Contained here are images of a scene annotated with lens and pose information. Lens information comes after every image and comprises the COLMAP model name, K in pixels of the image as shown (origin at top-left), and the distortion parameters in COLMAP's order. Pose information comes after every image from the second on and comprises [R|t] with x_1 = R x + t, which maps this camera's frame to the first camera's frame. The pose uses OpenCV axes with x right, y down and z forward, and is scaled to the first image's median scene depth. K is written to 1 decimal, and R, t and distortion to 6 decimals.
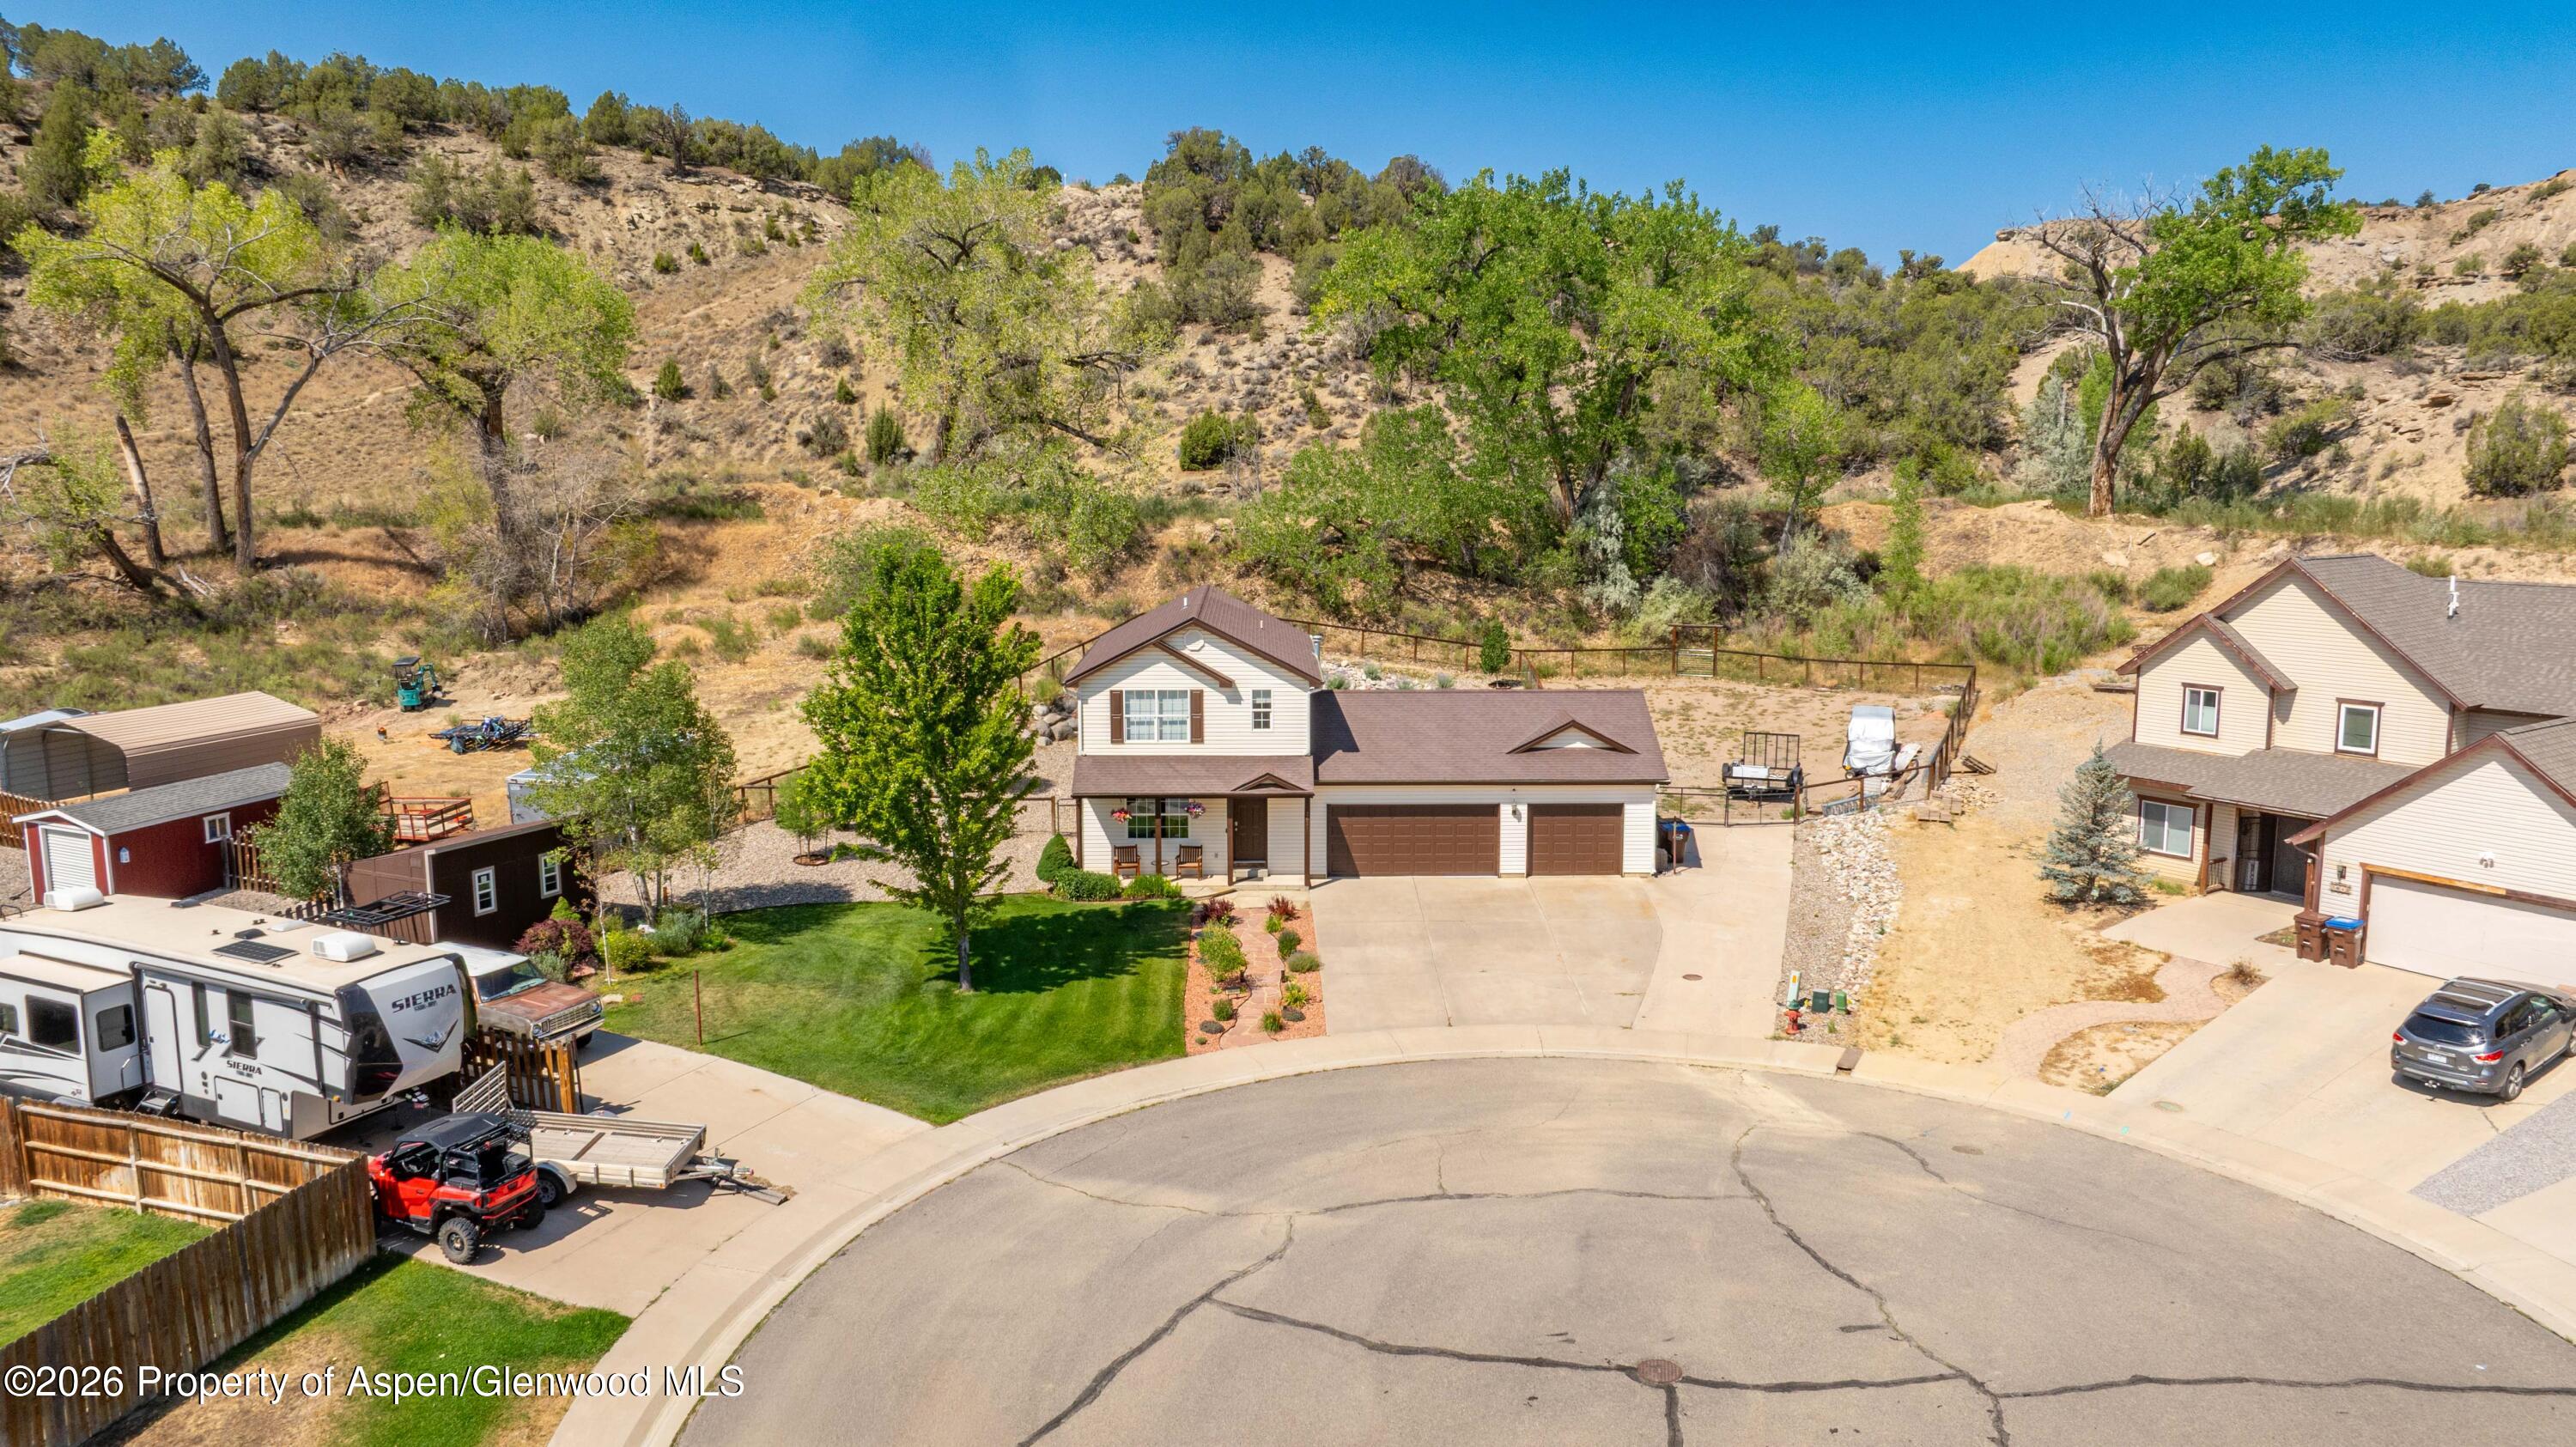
lens RADIAL K [[2072.3, 0, 1357.9], [0, 2072.3, 639.6], [0, 0, 1]] dist [0.031600, -0.224659]
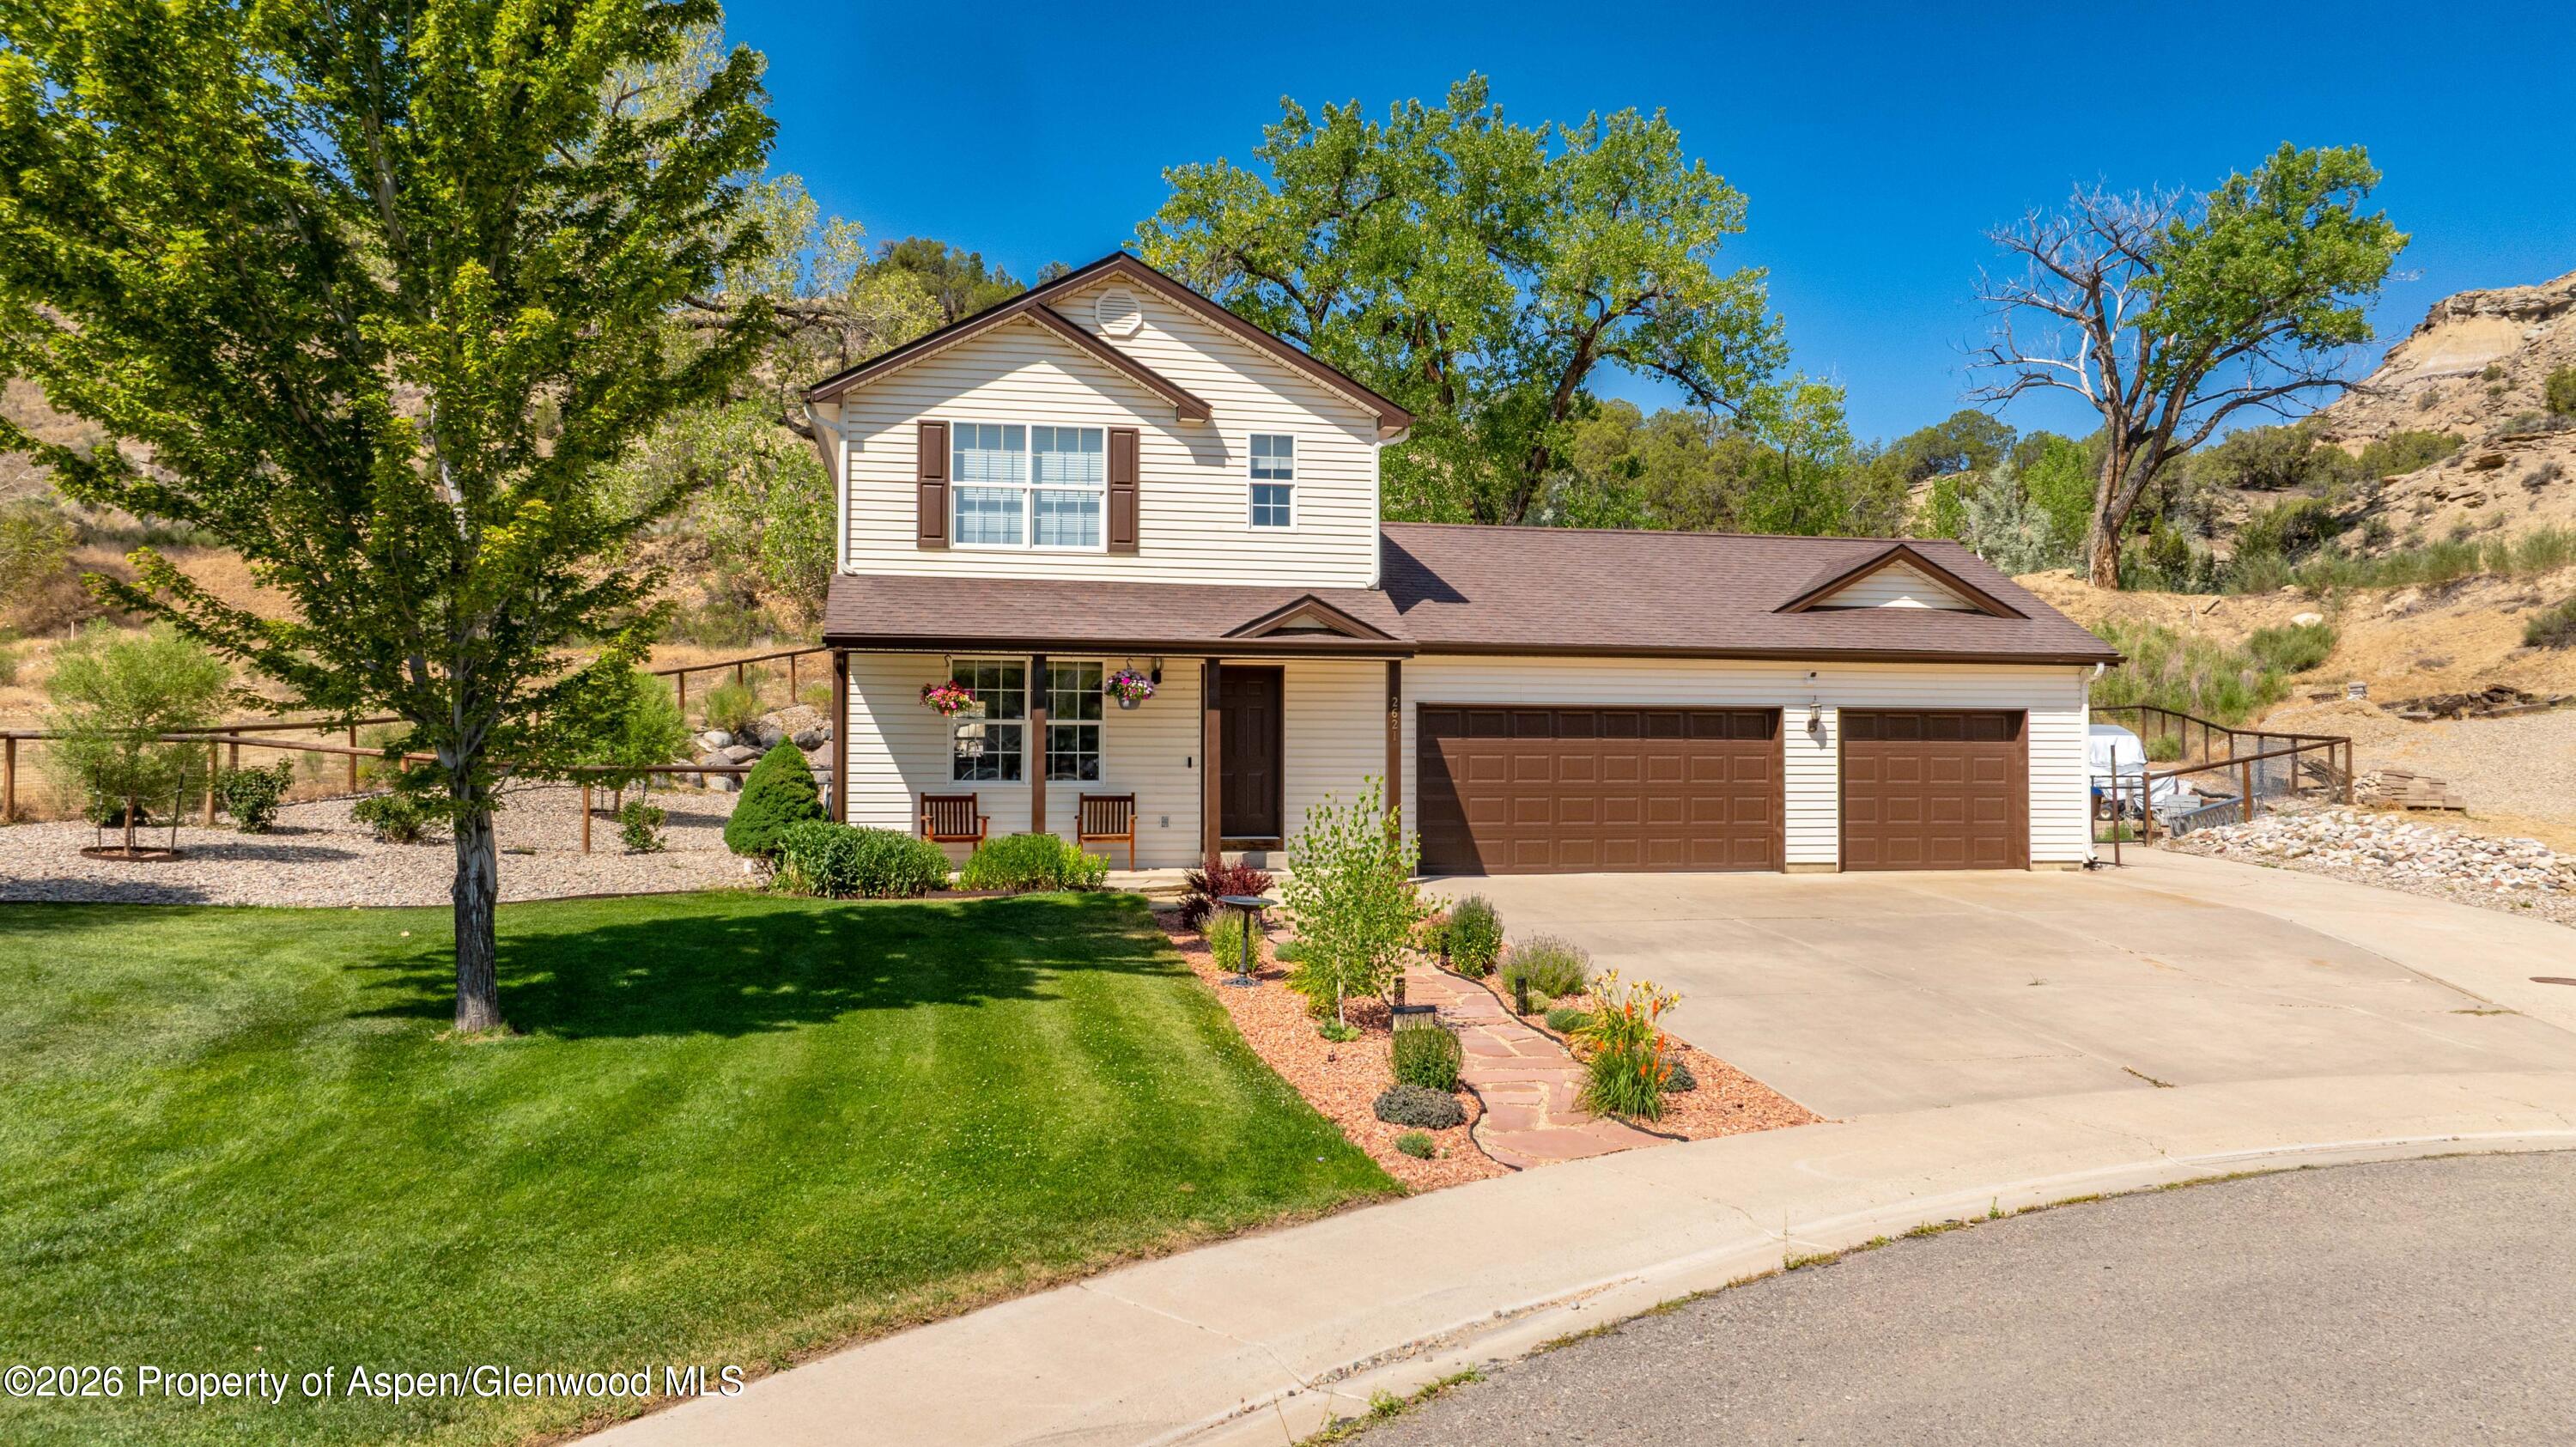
lens RADIAL K [[1884.1, 0, 1336.5], [0, 1884.1, 685.2], [0, 0, 1]] dist [-0.027292, -0.002641]
pose [[0.984077, 0.004645, 0.177683, -0.101775], [0.025455, 0.985671, -0.166749, 0.140528], [-0.175911, 0.168617, 0.969857, 0.613180]]
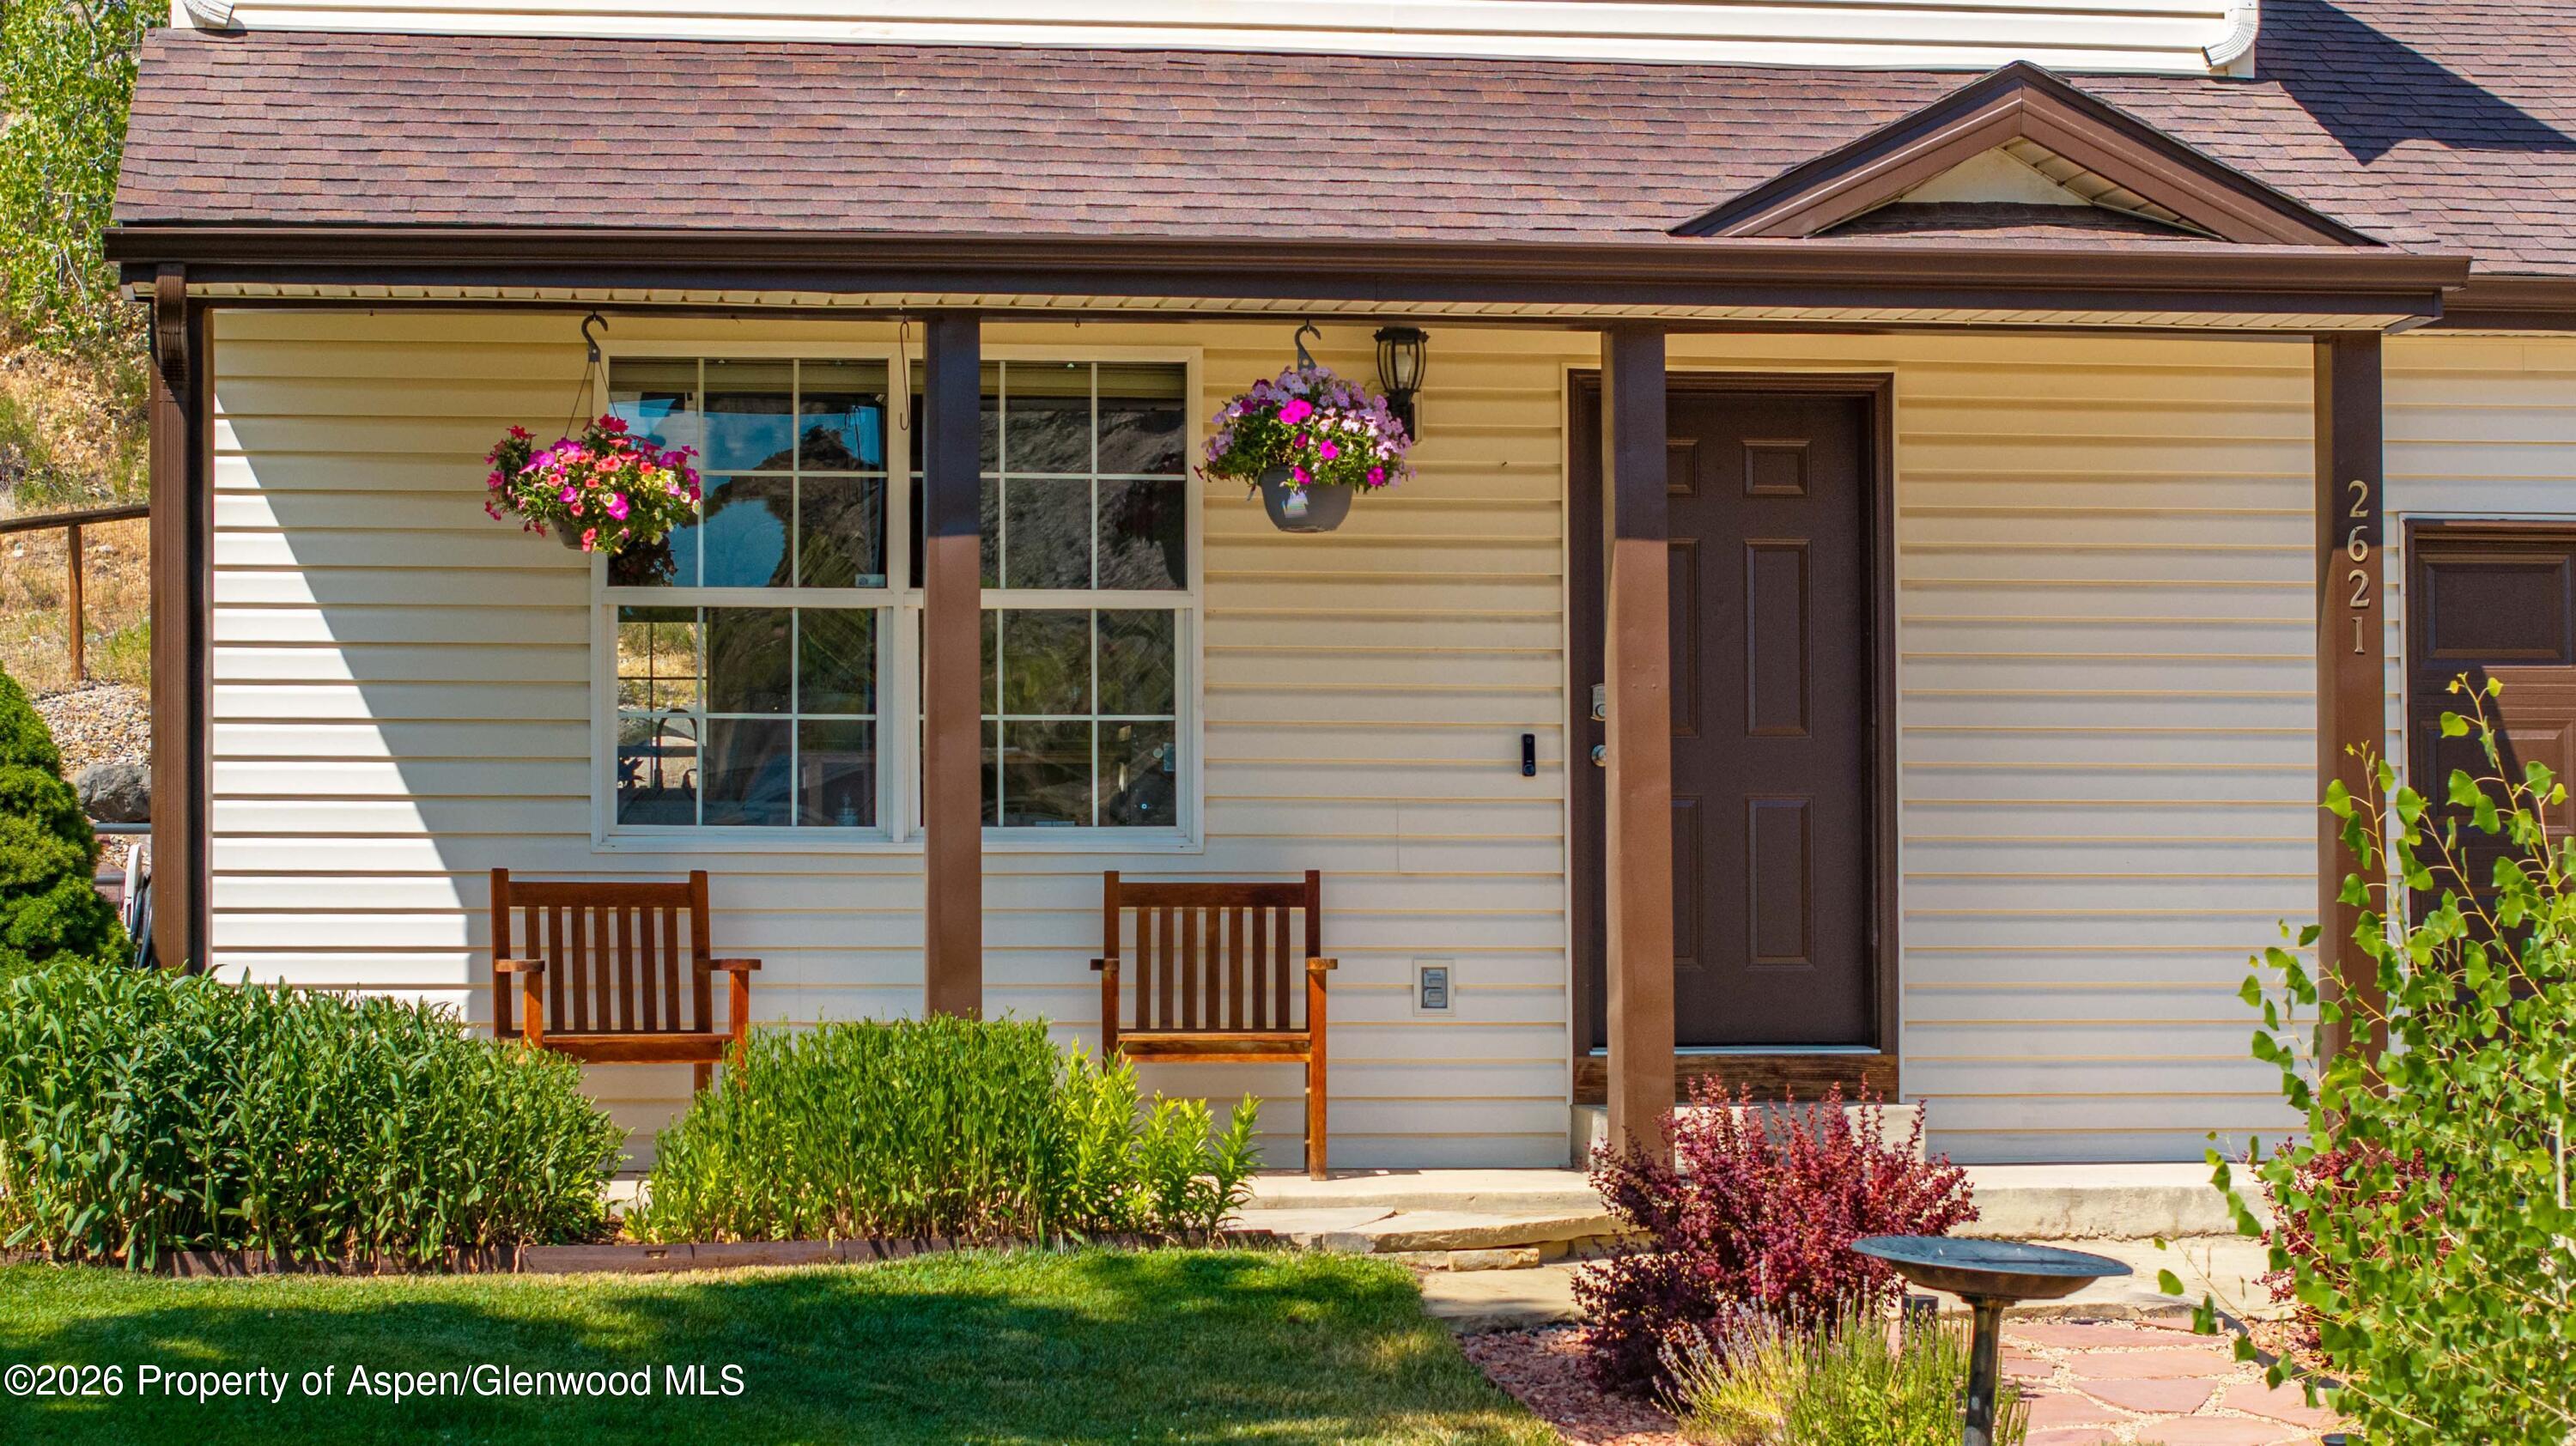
lens RADIAL K [[5468.4, 0, 1143.8], [0, 5468.4, 725.7], [0, 0, 1]] dist [-0.134655, 0.657981]
pose [[0.996511, -0.003874, 0.083372, -0.106540], [0.018237, 0.984889, -0.172225, 0.138283], [-0.081445, 0.173144, 0.981523, 0.715918]]
